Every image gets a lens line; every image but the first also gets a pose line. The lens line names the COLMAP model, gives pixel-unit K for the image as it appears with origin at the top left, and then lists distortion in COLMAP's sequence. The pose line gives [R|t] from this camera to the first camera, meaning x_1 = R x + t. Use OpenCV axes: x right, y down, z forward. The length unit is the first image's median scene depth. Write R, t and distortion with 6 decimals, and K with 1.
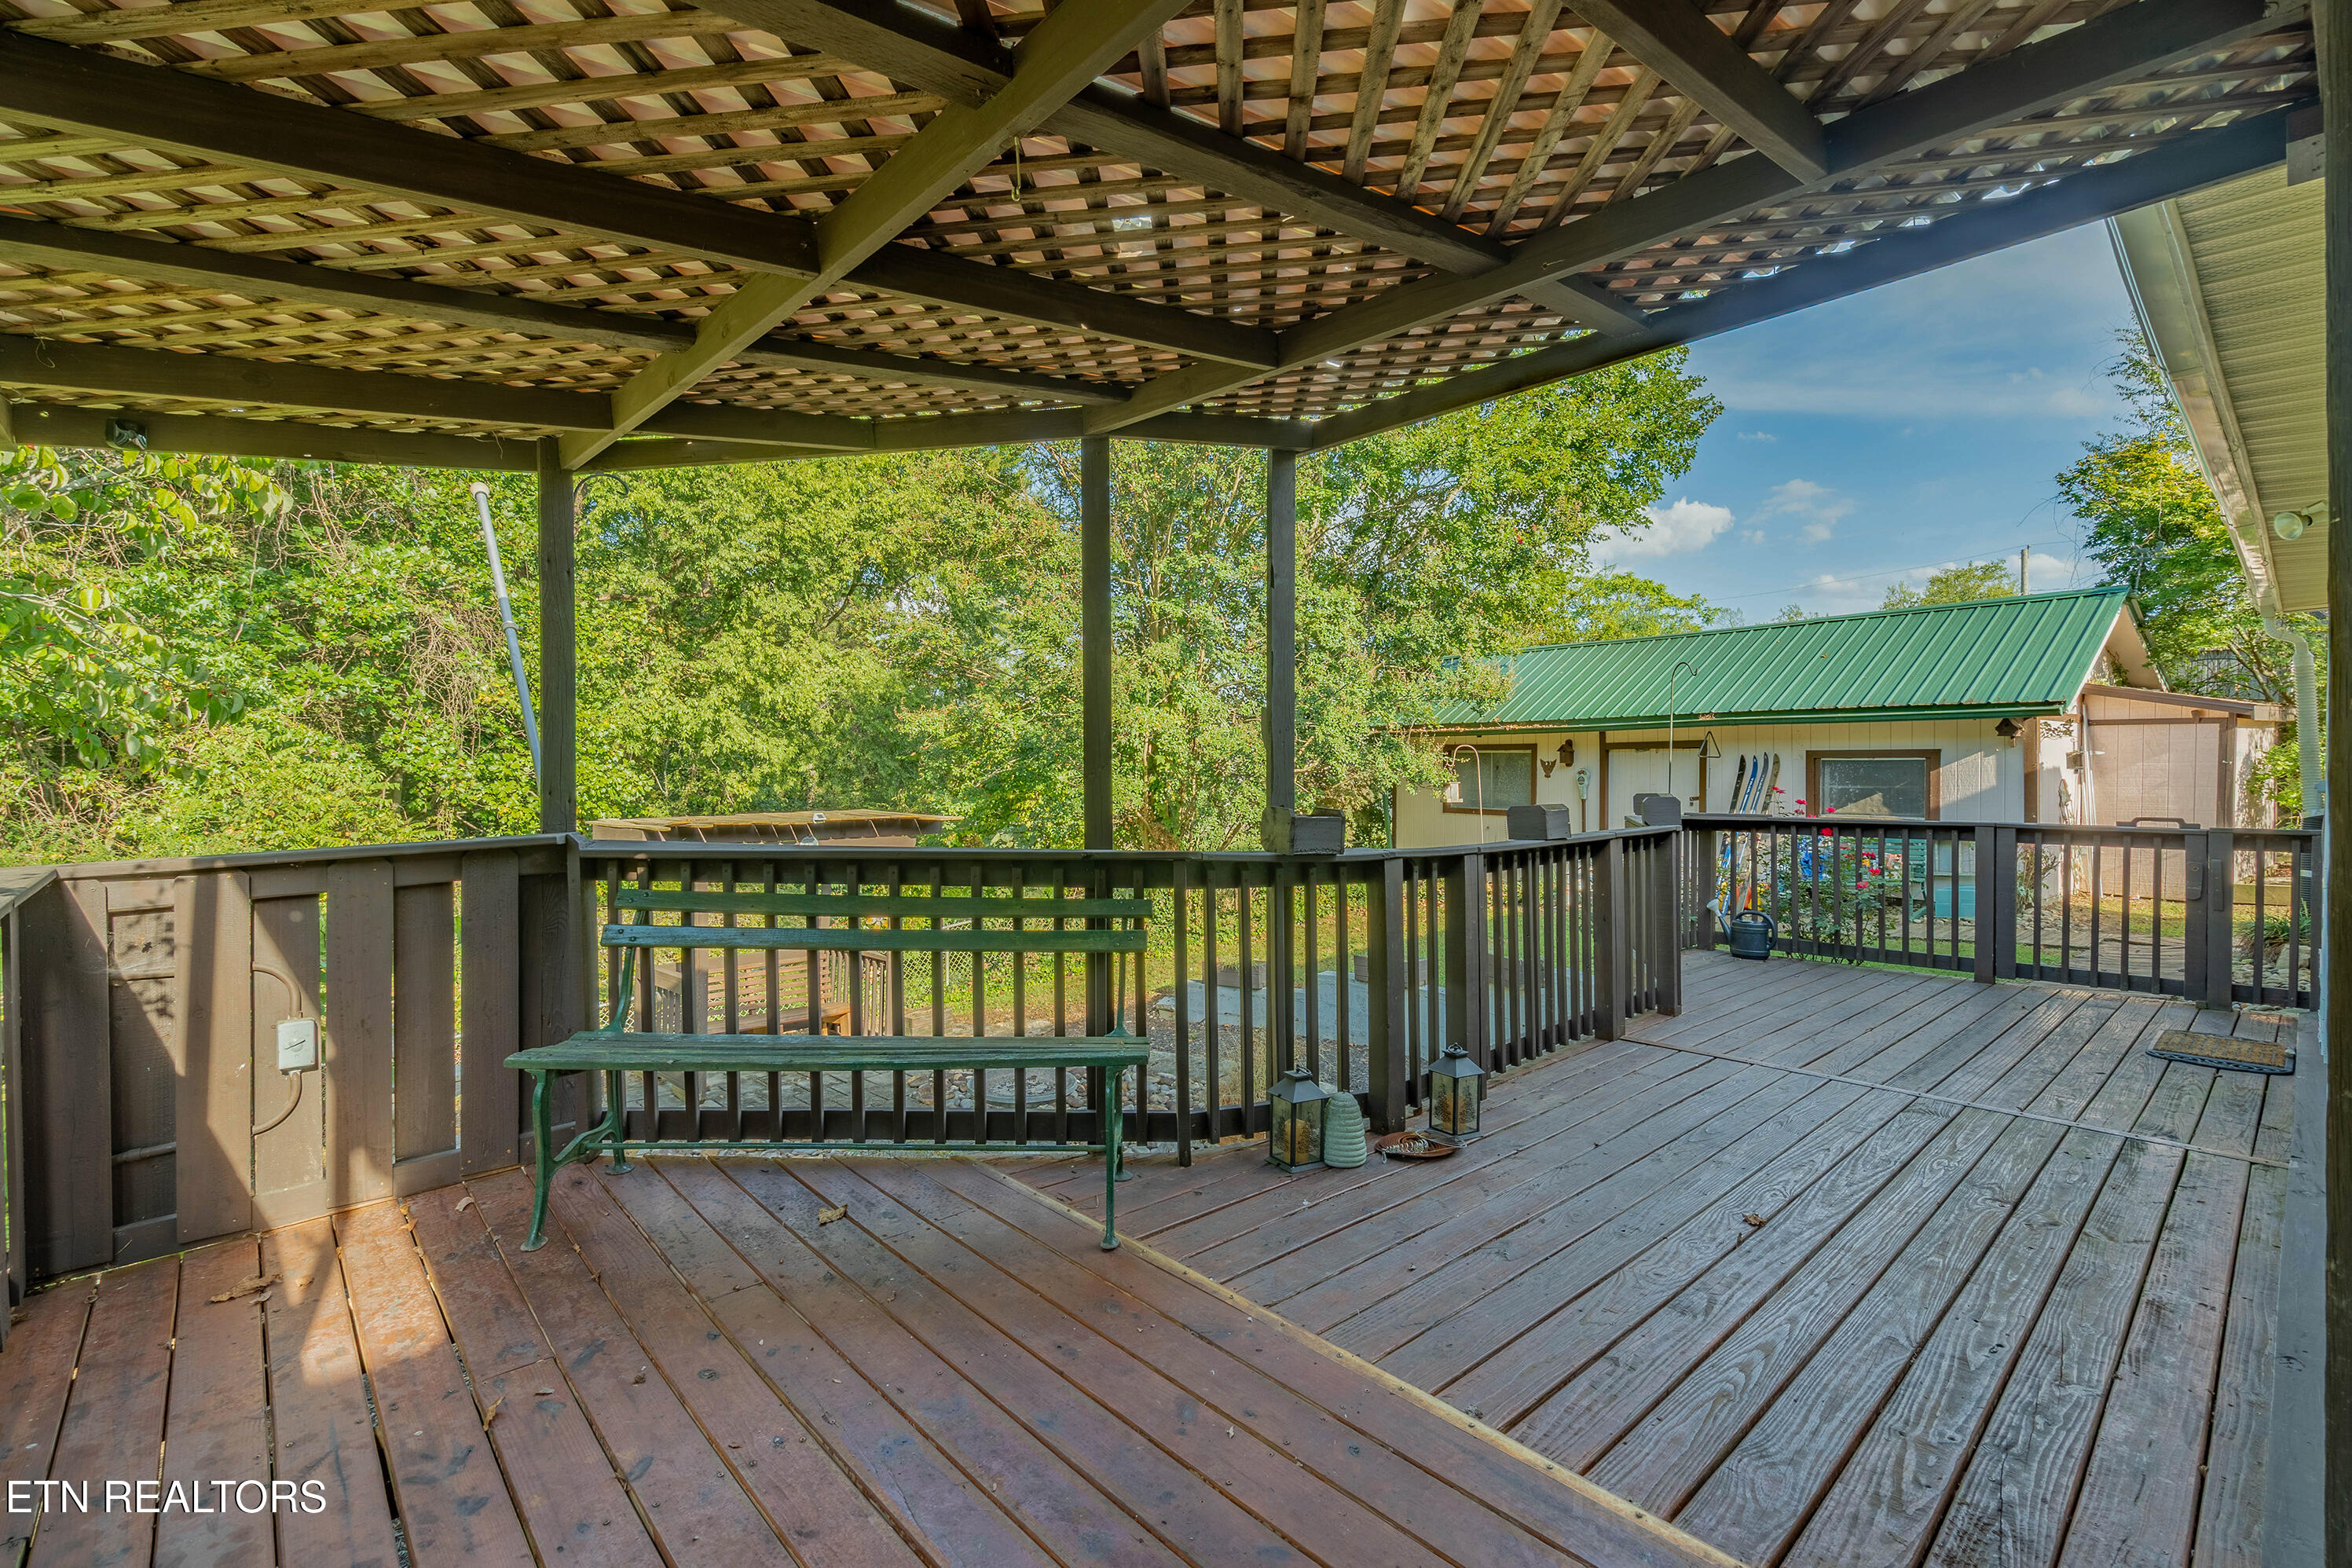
lens RADIAL K [[1060.8, 0, 1188.0], [0, 1060.8, 771.0], [0, 0, 1]] dist [-0.002247, 0.000561]
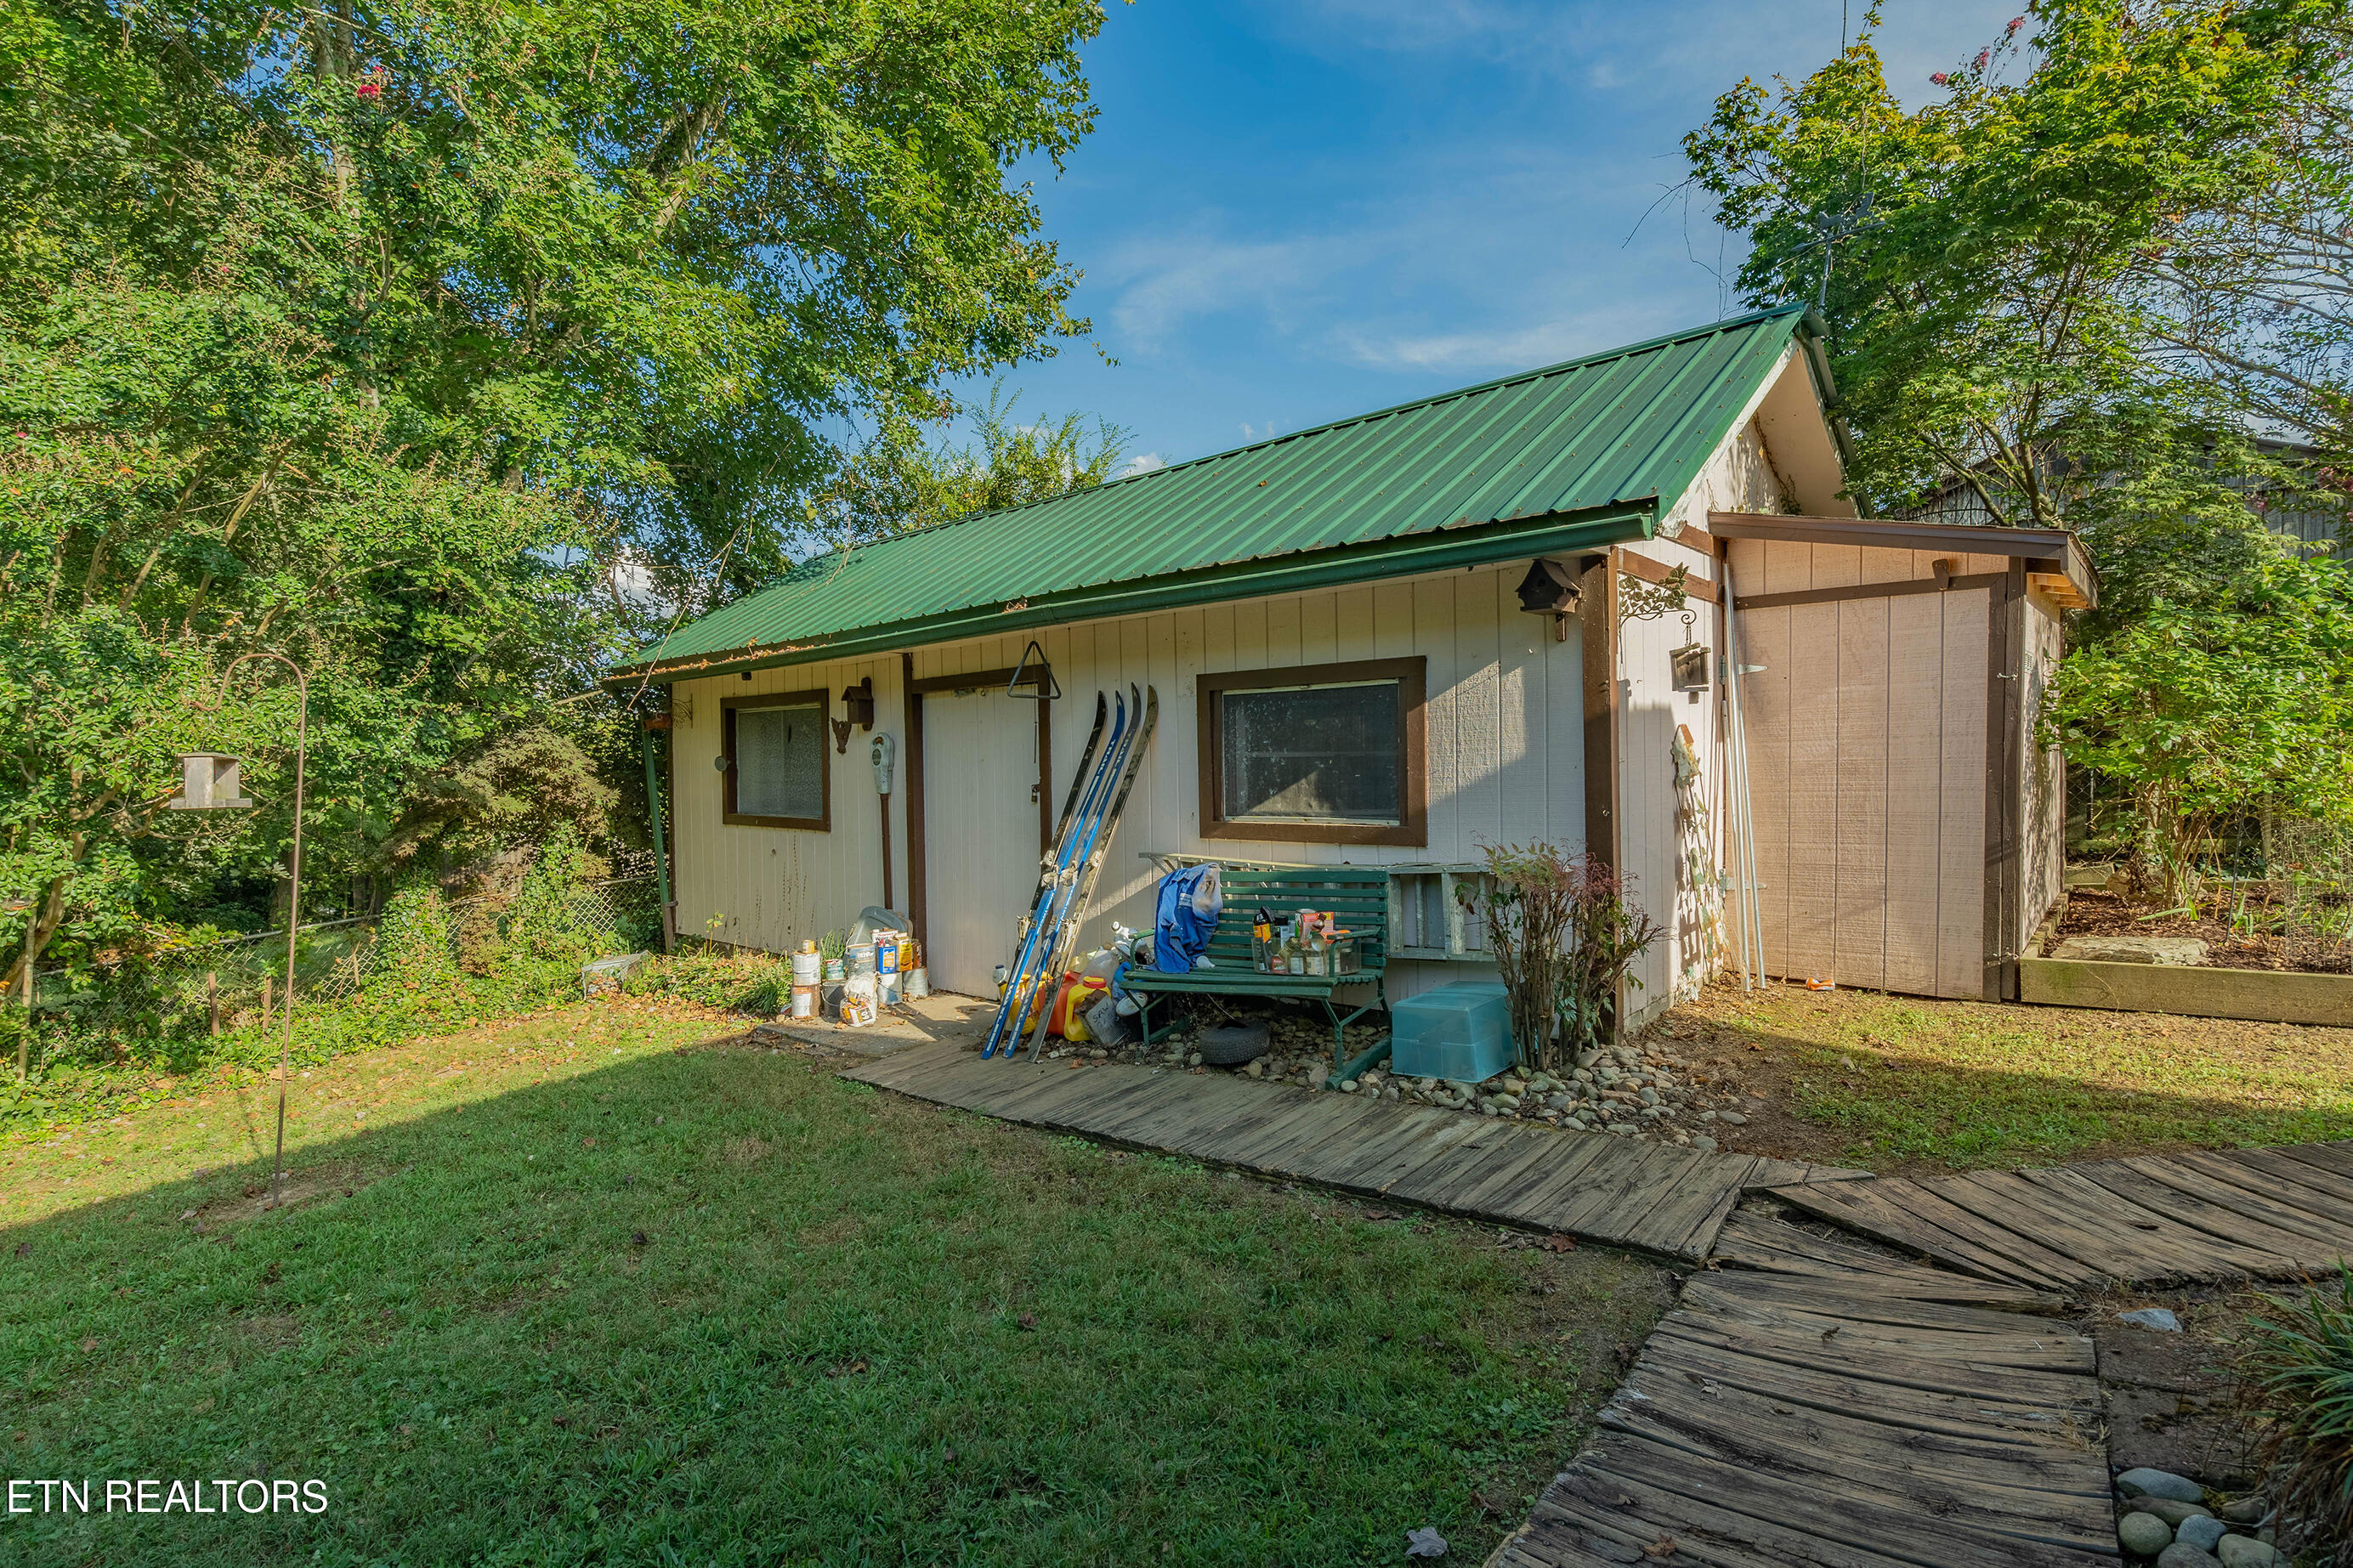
lens RADIAL K [[1119.0, 0, 1169.8], [0, 1119.0, 790.0], [0, 0, 1]] dist [-0.006701, 0.000942]
pose [[0.980322, -0.017278, 0.196645, 0.497778], [0.014430, 0.999769, 0.015908, 0.022884], [-0.196875, -0.012757, 0.980346, 0.555214]]
